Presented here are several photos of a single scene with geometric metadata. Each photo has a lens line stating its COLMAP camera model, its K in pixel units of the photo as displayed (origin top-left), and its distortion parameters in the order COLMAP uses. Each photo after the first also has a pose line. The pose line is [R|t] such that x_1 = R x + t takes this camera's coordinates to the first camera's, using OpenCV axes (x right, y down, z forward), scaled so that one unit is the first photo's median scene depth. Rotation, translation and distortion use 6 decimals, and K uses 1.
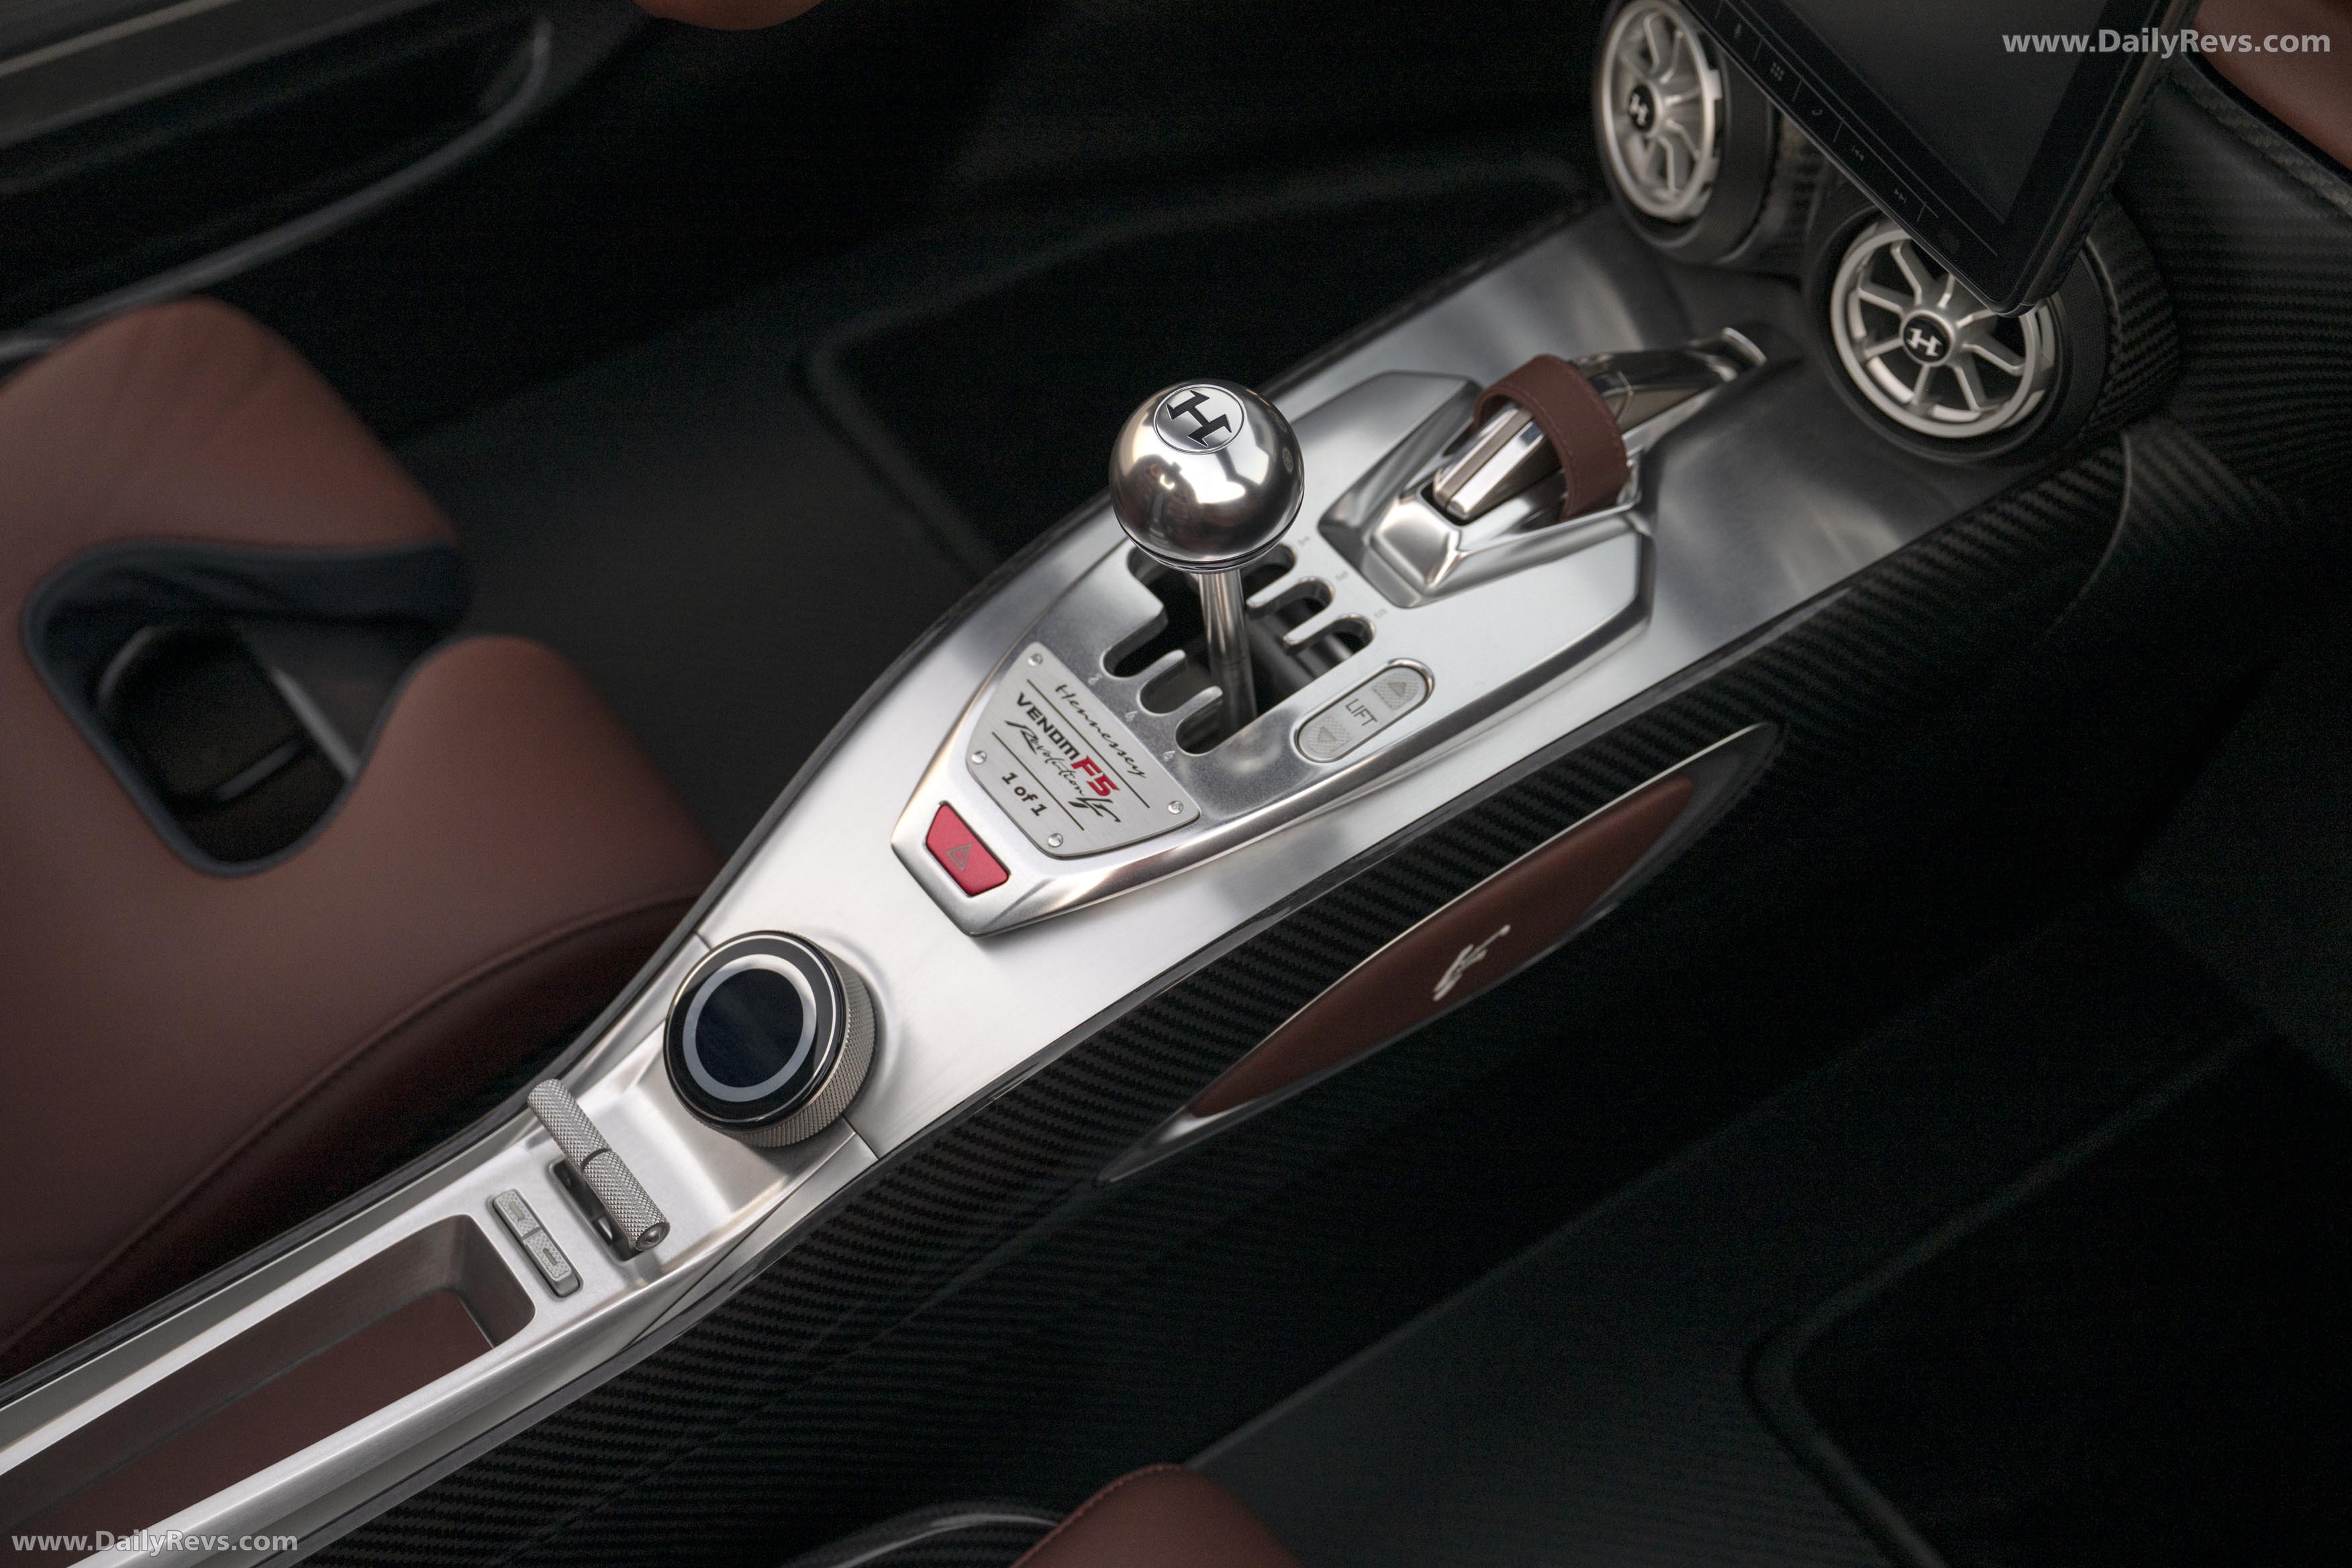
lens RADIAL K [[3629.1, 0, 1176.9], [0, 3629.1, 786.3], [0, 0, 1]] dist [0.017756, 0.000000]
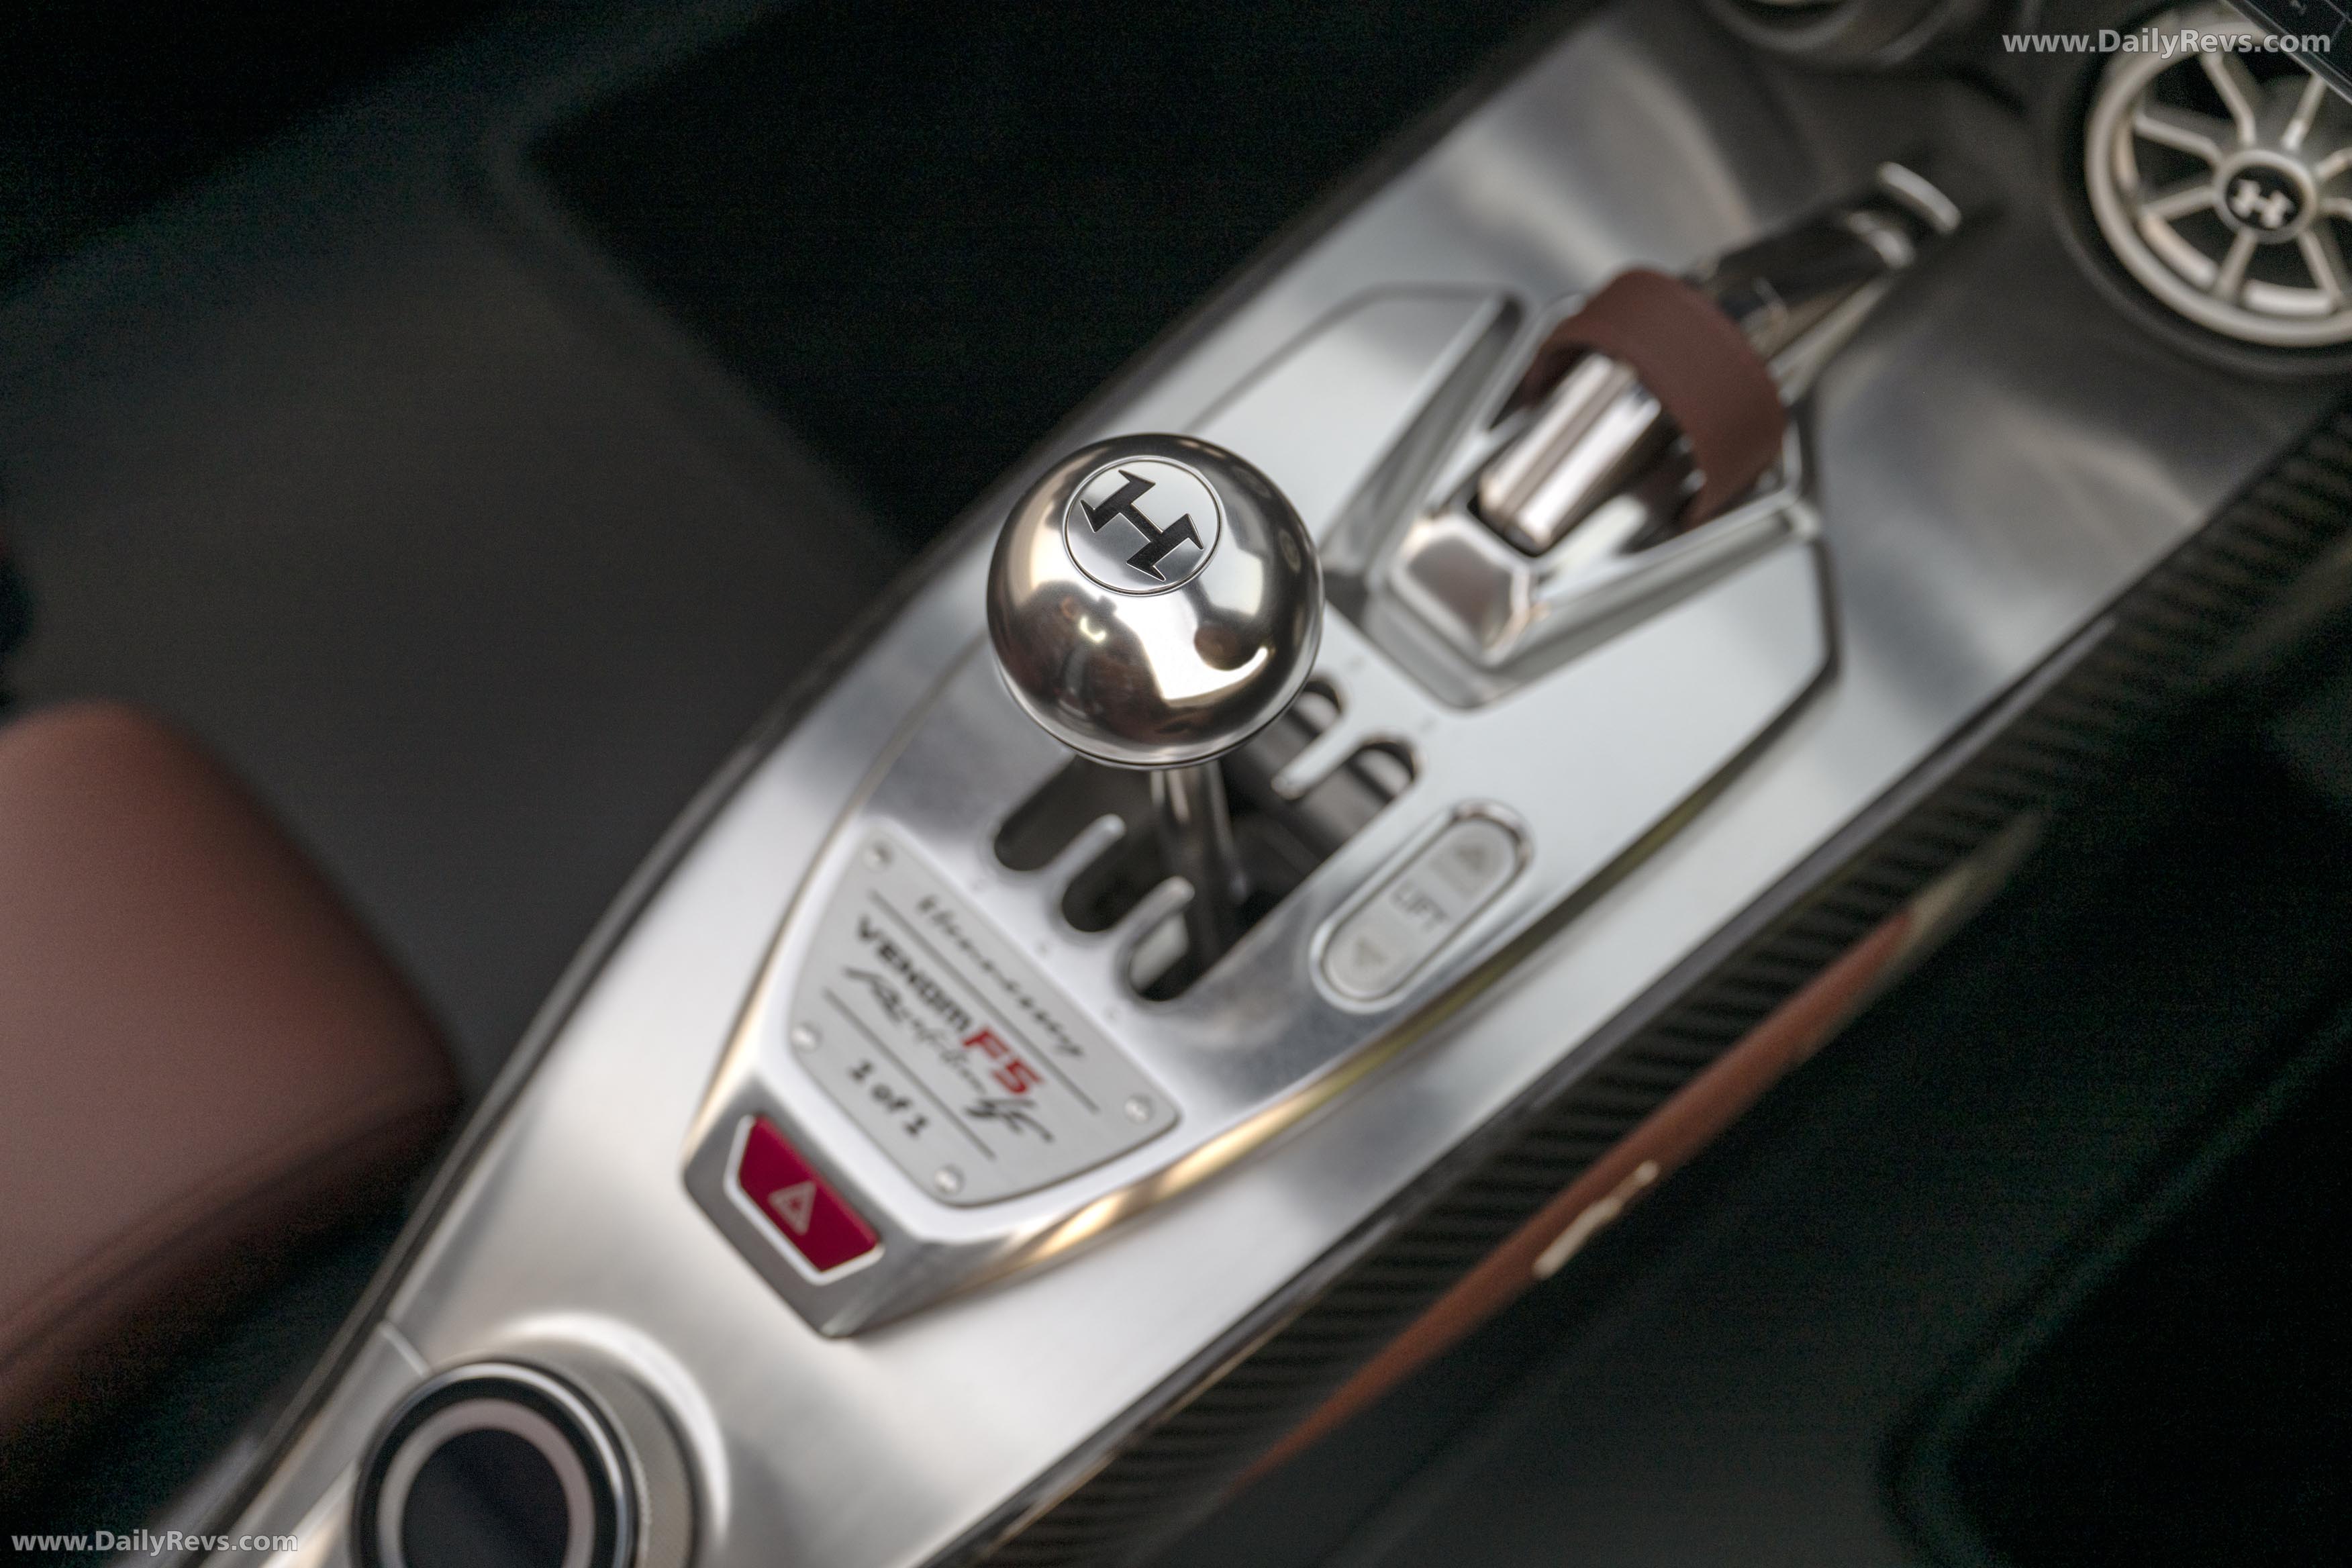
lens RADIAL K [[3321.3, 0, 1174.0], [0, 3321.3, 777.7], [0, 0, 1]] dist [0.013641, 0.000000]
pose [[0.992852, -0.102881, 0.060502, -0.022295], [0.093378, 0.985293, 0.143101, -0.124925], [-0.074335, -0.136428, 0.987857, 0.443184]]
